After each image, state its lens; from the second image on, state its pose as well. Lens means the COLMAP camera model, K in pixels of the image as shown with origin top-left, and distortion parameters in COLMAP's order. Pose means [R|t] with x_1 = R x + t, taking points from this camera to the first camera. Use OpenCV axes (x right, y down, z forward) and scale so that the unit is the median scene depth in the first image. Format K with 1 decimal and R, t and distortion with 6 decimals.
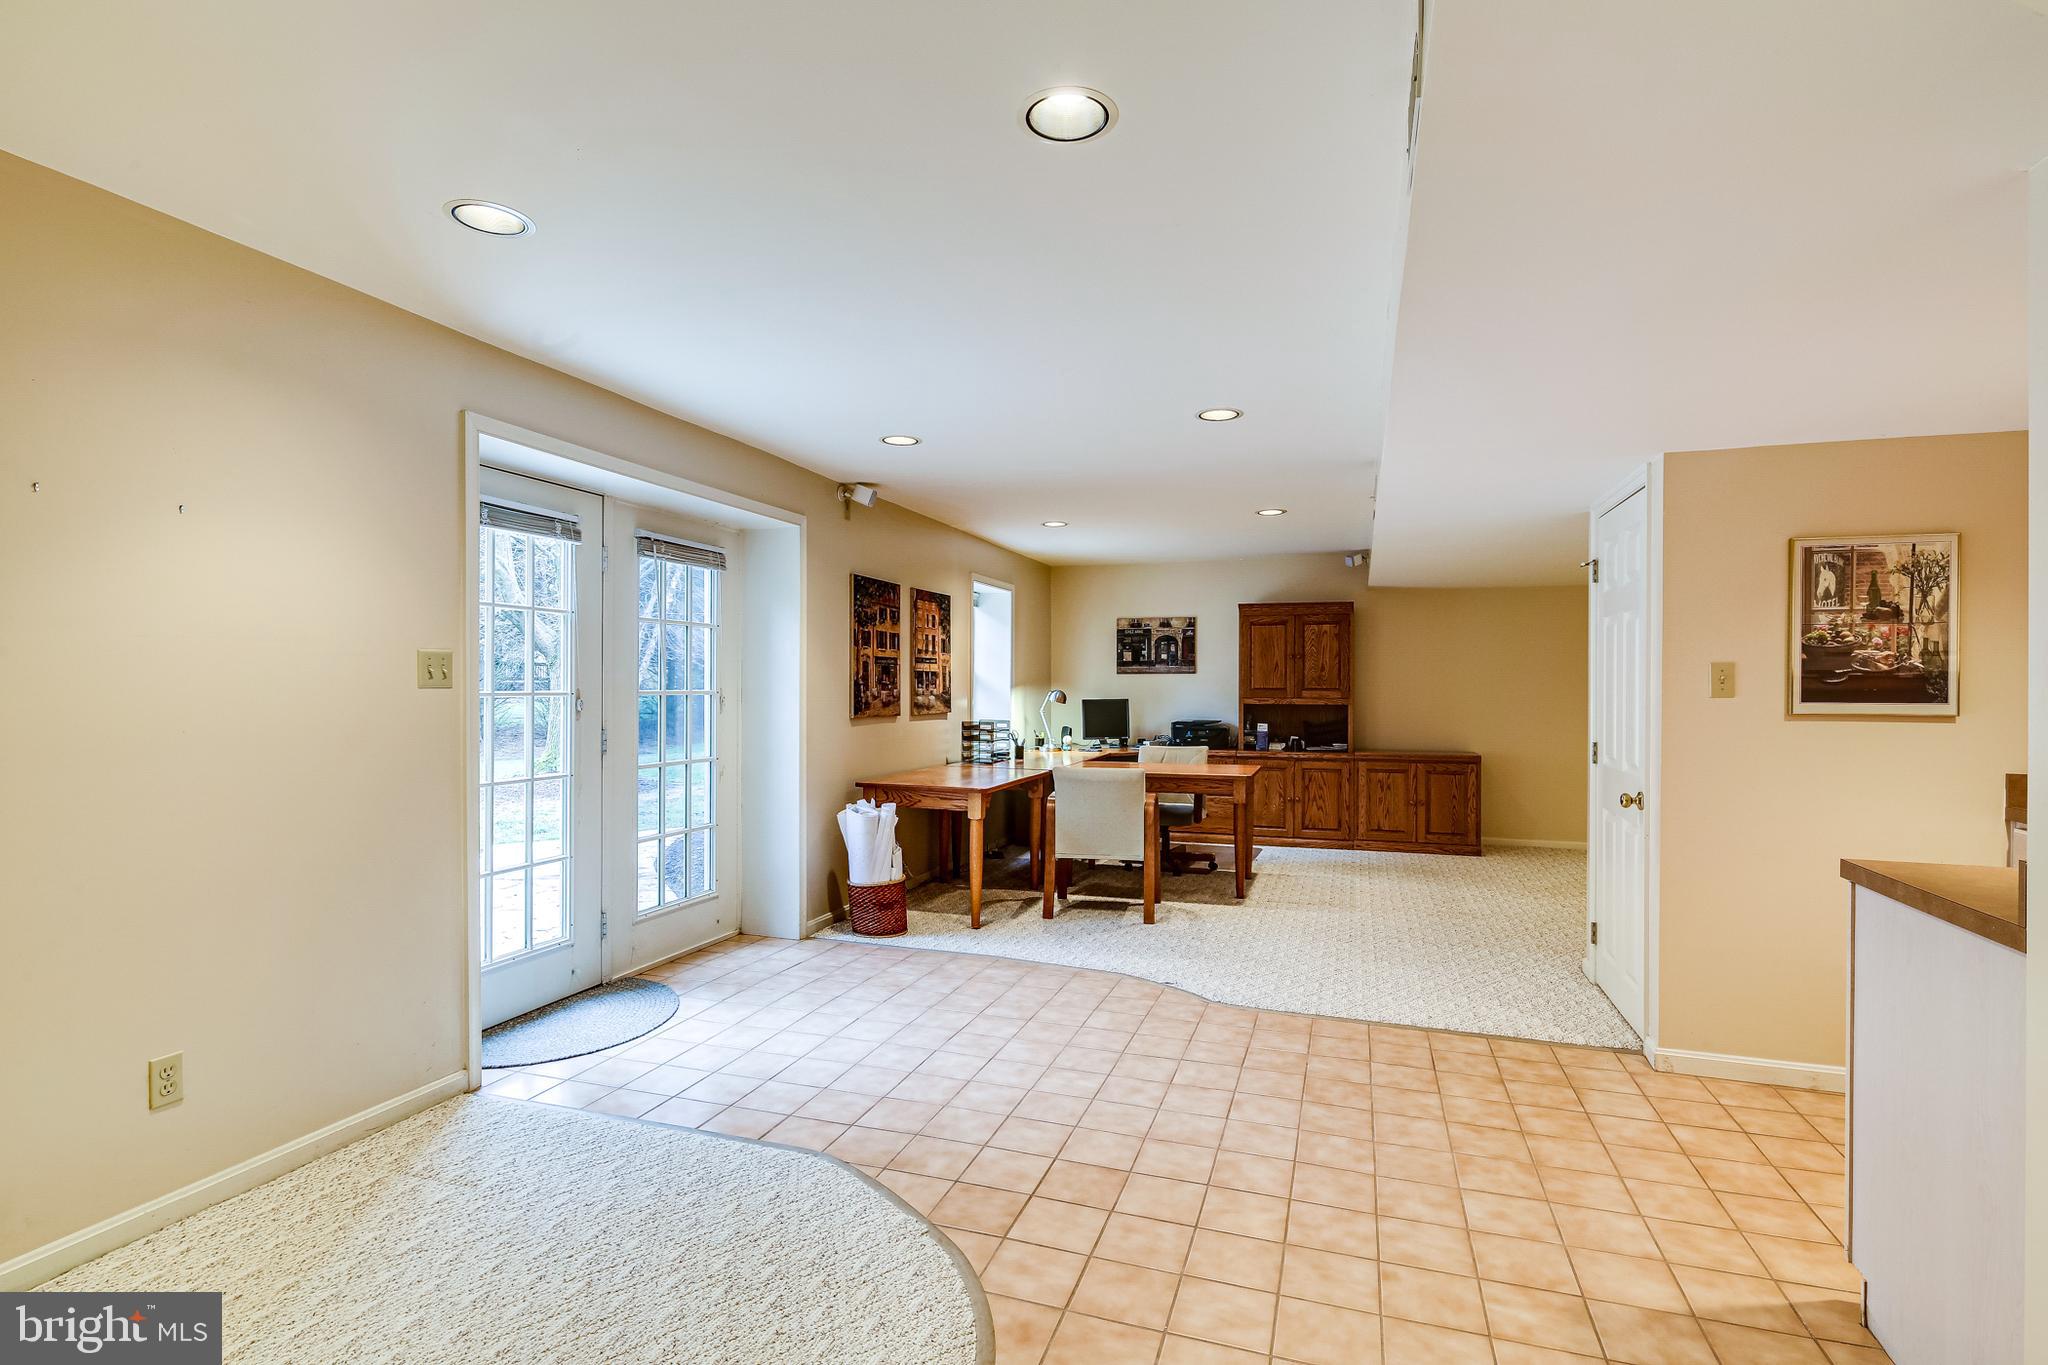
lens RADIAL K [[995.0, 0, 1029.3], [0, 995.0, 691.9], [0, 0, 1]] dist [-0.000471, -0.000652]
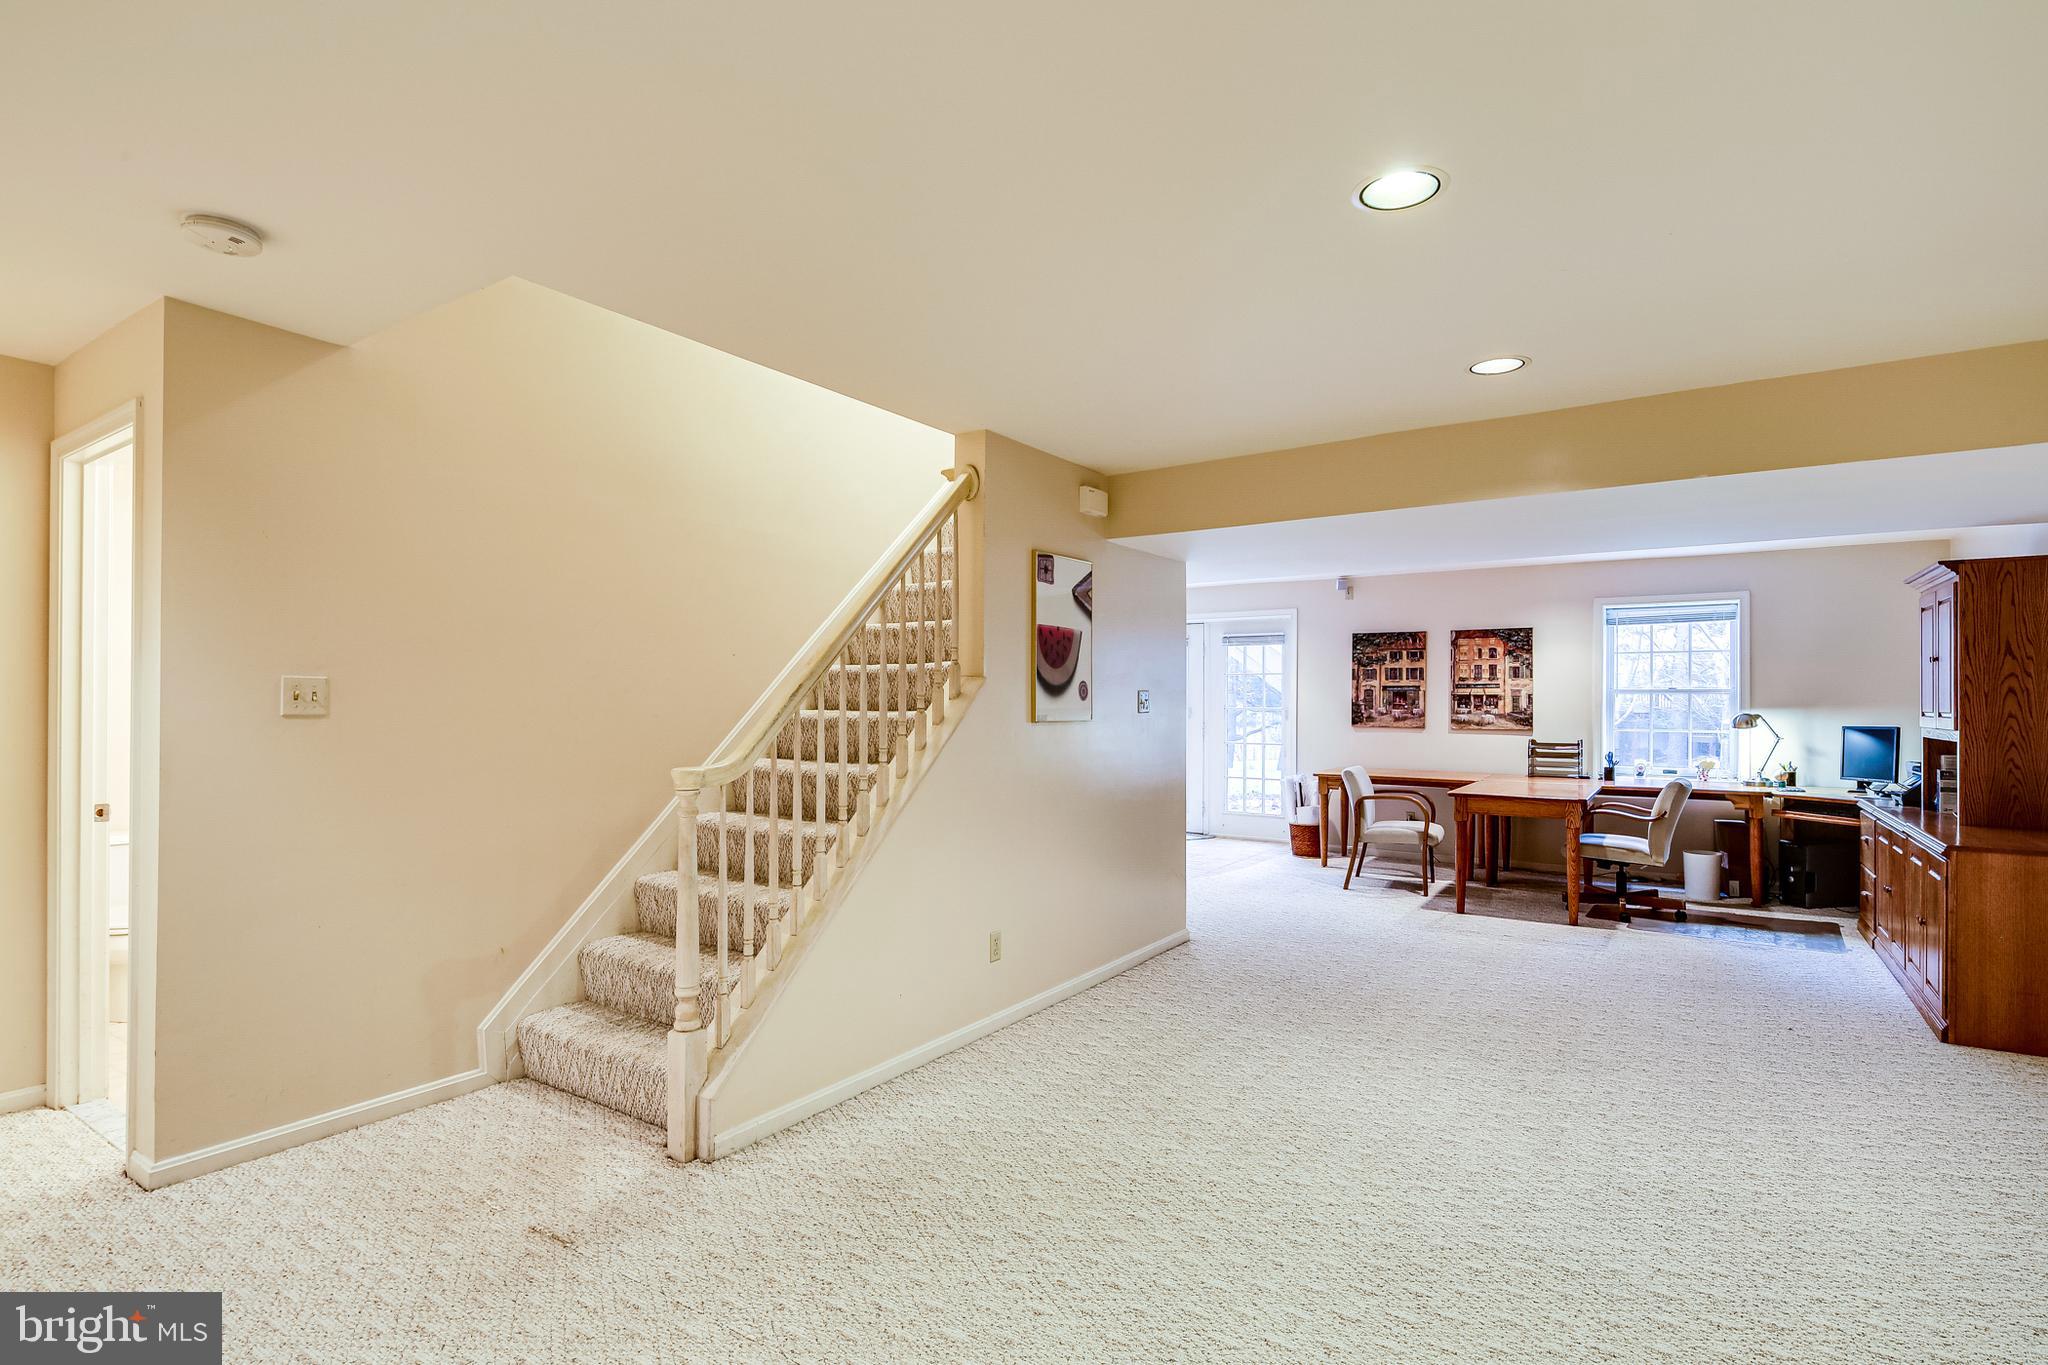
lens RADIAL K [[995.0, 0, 1029.3], [0, 995.0, 691.9], [0, 0, 1]] dist [-0.000471, -0.000652]
pose [[-0.264384, -0.016224, -0.964281, 1.383188], [-0.013317, 0.999825, -0.013171, -0.000538], [0.964326, 0.009359, -0.264554, 0.883594]]
